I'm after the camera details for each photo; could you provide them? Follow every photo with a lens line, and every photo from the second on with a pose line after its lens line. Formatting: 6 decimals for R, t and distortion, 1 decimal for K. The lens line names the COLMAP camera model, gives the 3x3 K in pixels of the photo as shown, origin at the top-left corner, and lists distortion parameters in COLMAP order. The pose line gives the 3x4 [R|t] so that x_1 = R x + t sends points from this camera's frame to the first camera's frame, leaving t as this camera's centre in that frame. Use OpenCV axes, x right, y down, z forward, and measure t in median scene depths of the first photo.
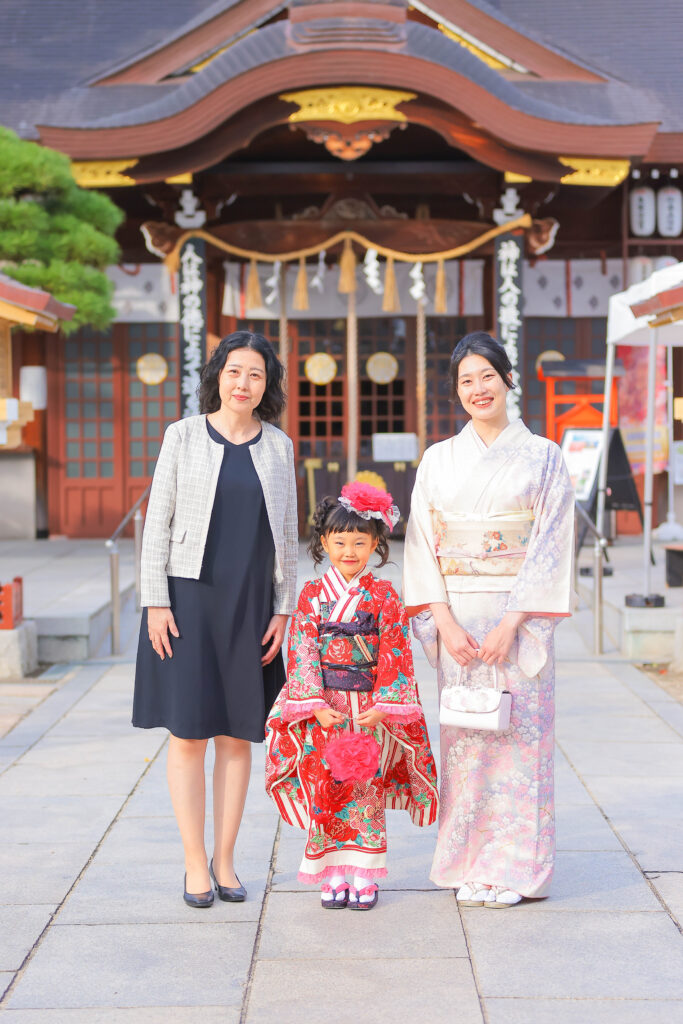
lens RADIAL K [[2104.1, 0, 338.0], [0, 2104.1, 510.8], [0, 0, 1]] dist [-0.000456, 0.000000]
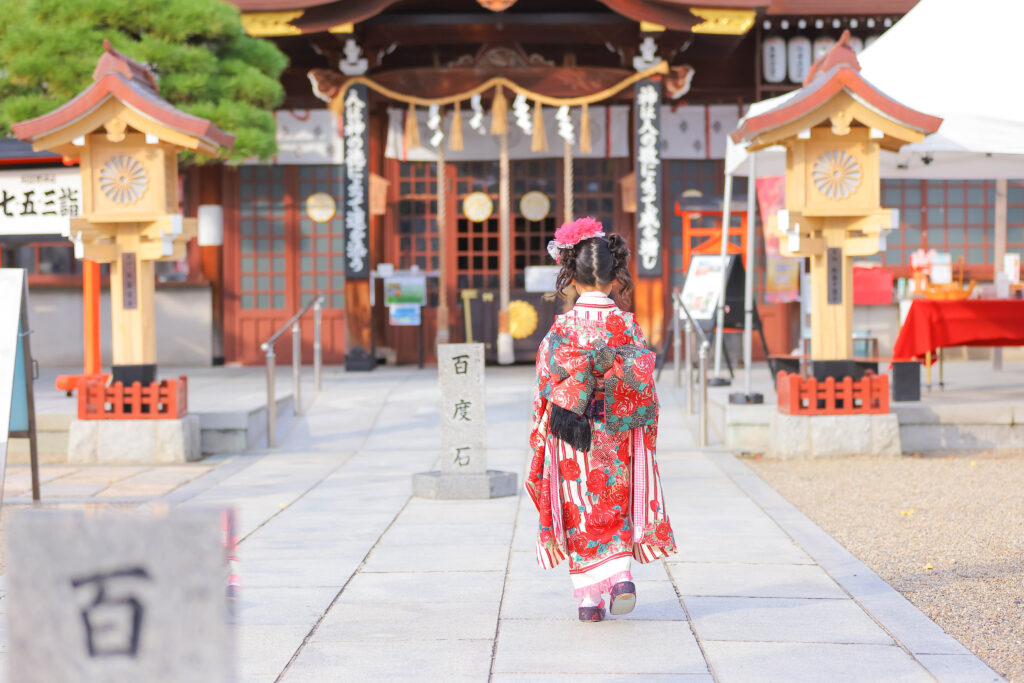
lens RADIAL K [[2123.7, 0, 531.4], [0, 2123.7, 326.3], [0, 0, 1]] dist [0.026068, 0.000000]
pose [[0.999988, -0.000856, -0.004887, 0.026736], [0.000725, 0.999642, -0.026750, 0.024474], [0.004908, 0.026746, 0.999630, -0.090105]]
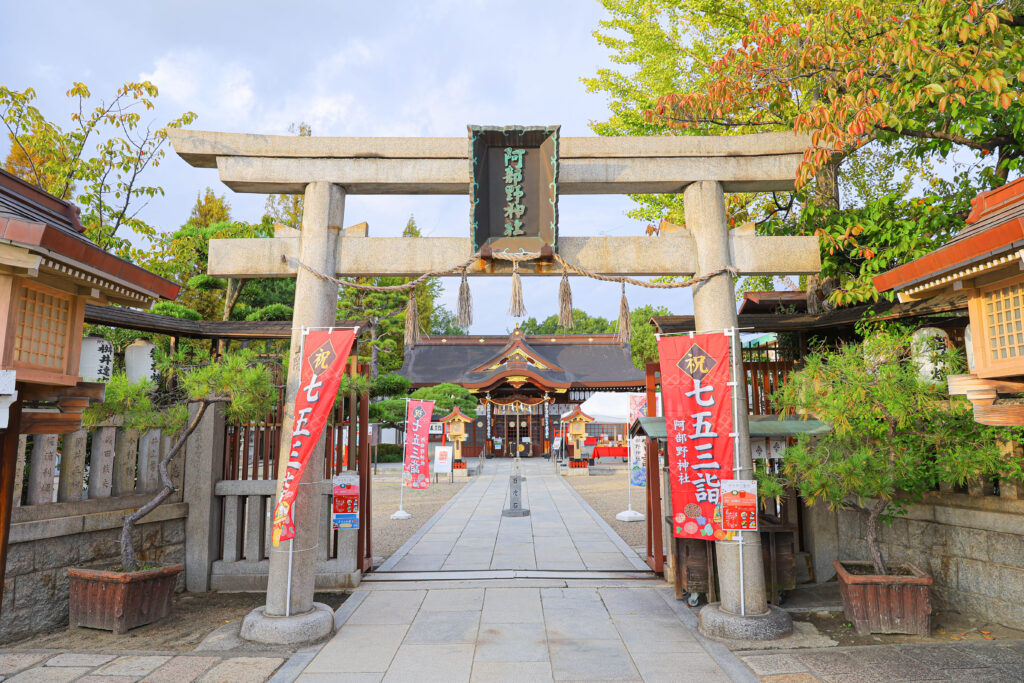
lens RADIAL K [[669.7, 0, 510.9], [0, 669.7, 340.7], [0, 0, 1]] dist [-0.016028, 0.003955]
pose [[0.999972, -0.000764, -0.007383, 0.001575], [-0.000495, 0.985606, -0.169058, 0.009969], [0.007406, 0.169057, 0.985578, -0.750106]]
